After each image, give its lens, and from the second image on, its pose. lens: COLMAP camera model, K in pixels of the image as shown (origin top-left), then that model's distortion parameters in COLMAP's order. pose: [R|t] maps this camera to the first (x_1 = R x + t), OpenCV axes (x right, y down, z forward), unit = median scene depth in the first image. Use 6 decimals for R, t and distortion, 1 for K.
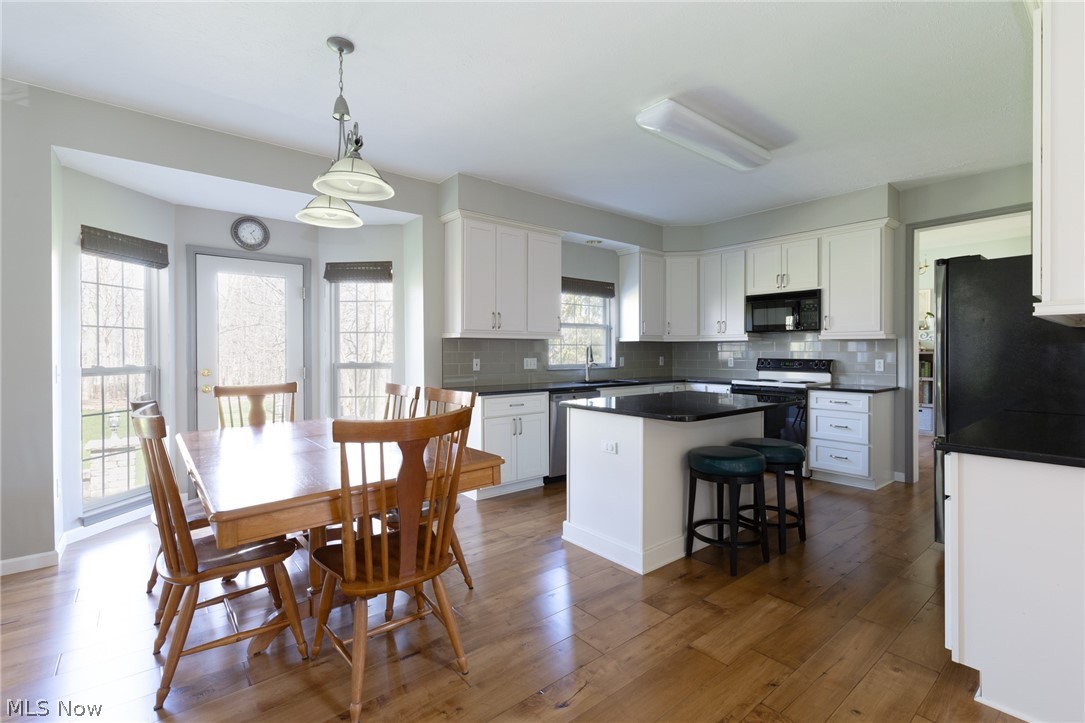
lens RADIAL K [[488.3, 0, 544.8], [0, 488.3, 353.8], [0, 0, 1]] dist [0.002448, -0.000586]
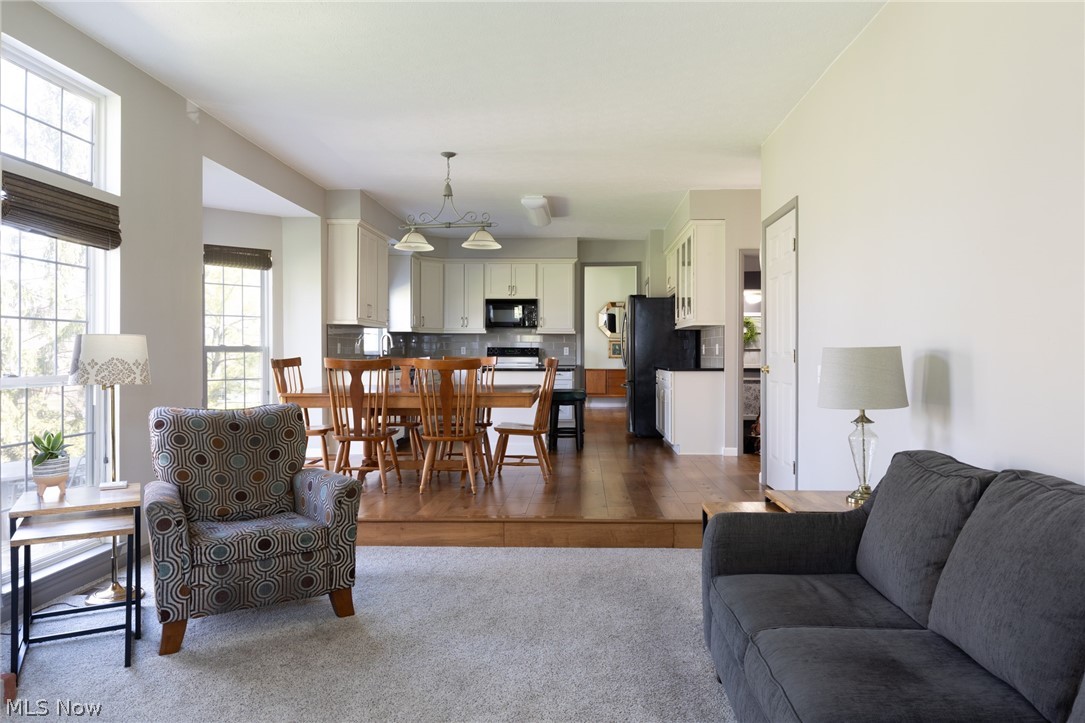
lens RADIAL K [[731.4, 0, 547.6], [0, 731.4, 357.1], [0, 0, 1]] dist [0.000380, -0.001678]
pose [[0.670386, -0.000717, 0.742012, -1.033041], [0.001648, 0.999999, -0.000523, 0.041848], [-0.742011, 0.001574, 0.670386, -0.485893]]
